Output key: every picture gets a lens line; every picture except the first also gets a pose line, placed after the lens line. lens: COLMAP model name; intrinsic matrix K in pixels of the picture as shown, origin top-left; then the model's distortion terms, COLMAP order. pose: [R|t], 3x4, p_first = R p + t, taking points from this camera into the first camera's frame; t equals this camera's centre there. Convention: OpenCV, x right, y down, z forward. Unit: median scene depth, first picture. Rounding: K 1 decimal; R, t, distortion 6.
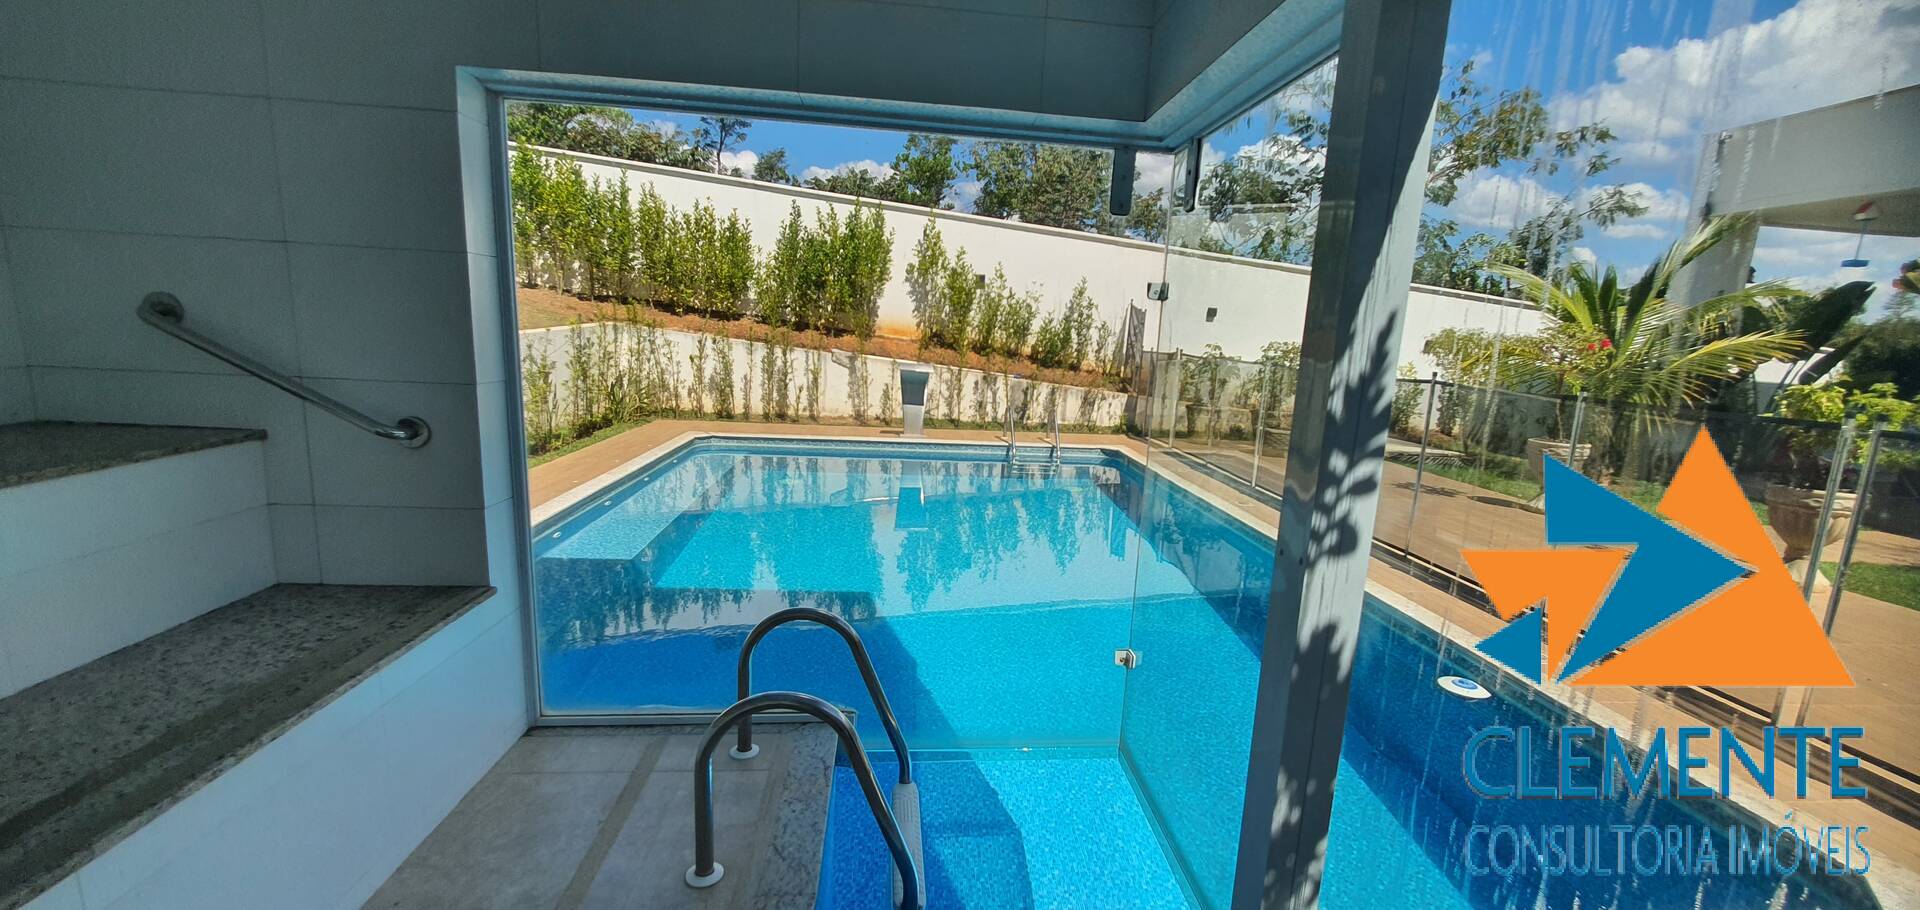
lens RADIAL K [[764.9, 0, 969.4], [0, 764.9, 472.0], [0, 0, 1]] dist [-0.002346, -0.000623]
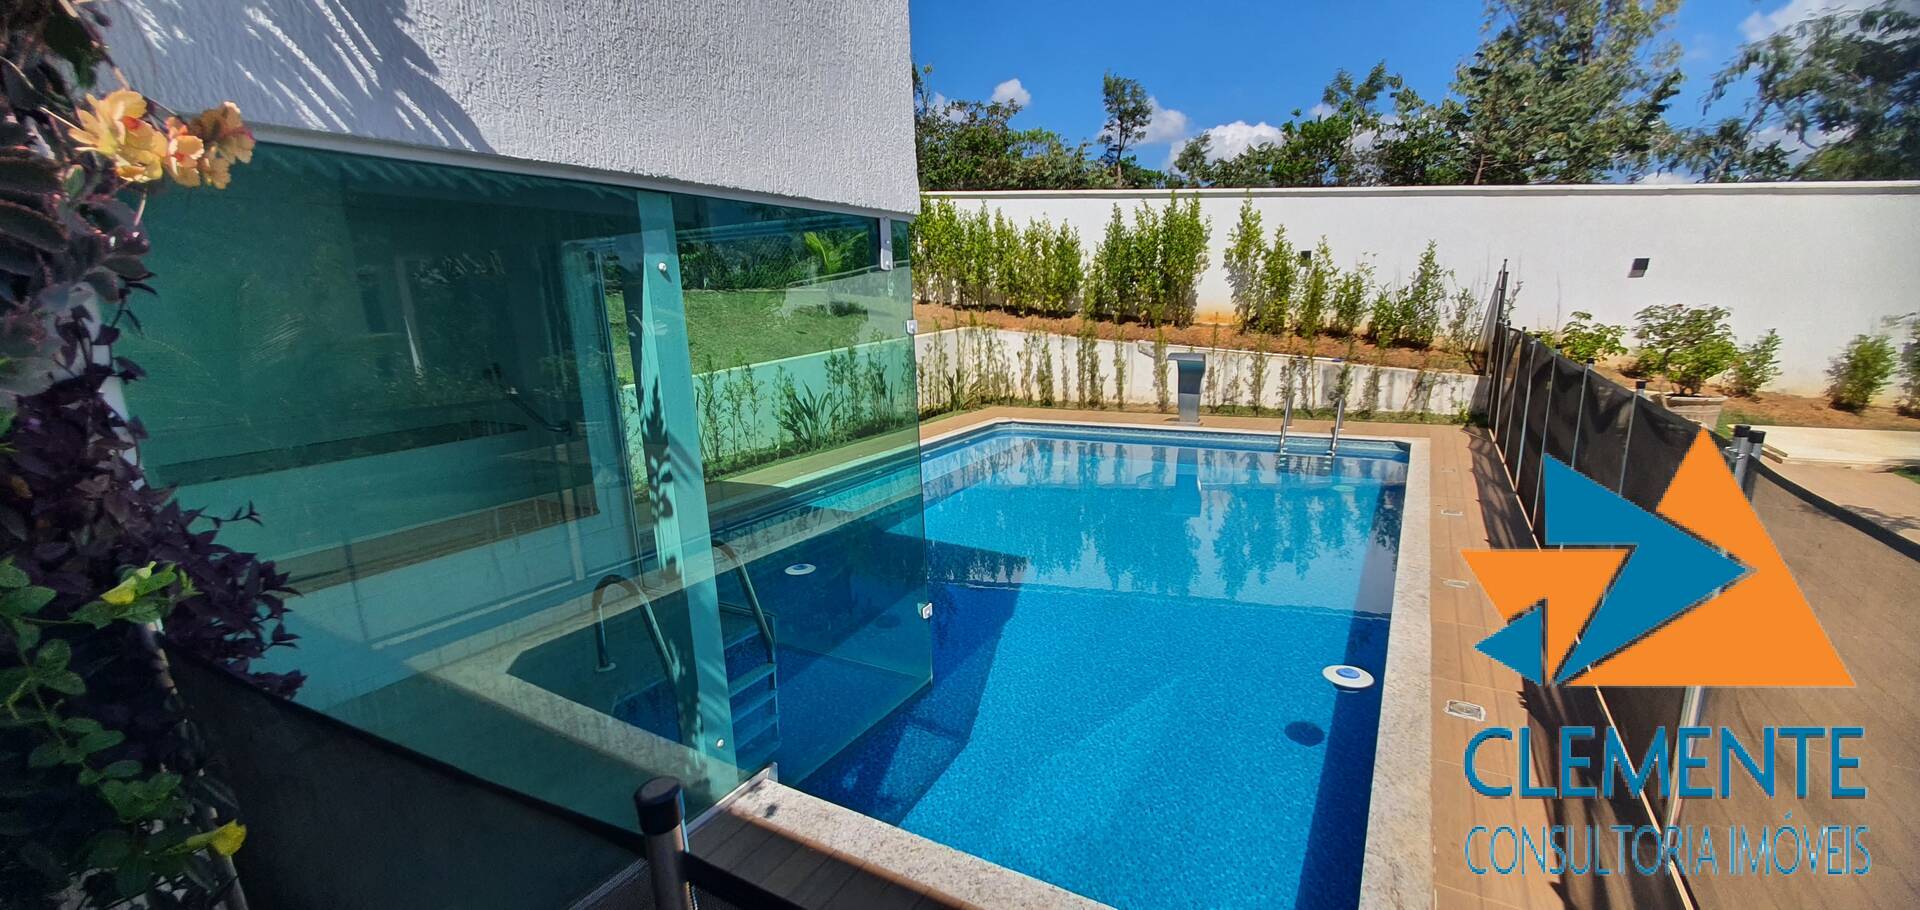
lens RADIAL K [[764.9, 0, 969.4], [0, 764.9, 472.0], [0, 0, 1]] dist [-0.002346, -0.000623]
pose [[0.808499, 0.051246, -0.586262, 0.254435], [-0.035467, 0.998634, 0.038380, -0.010186], [0.587427, -0.010237, 0.809212, 0.001181]]
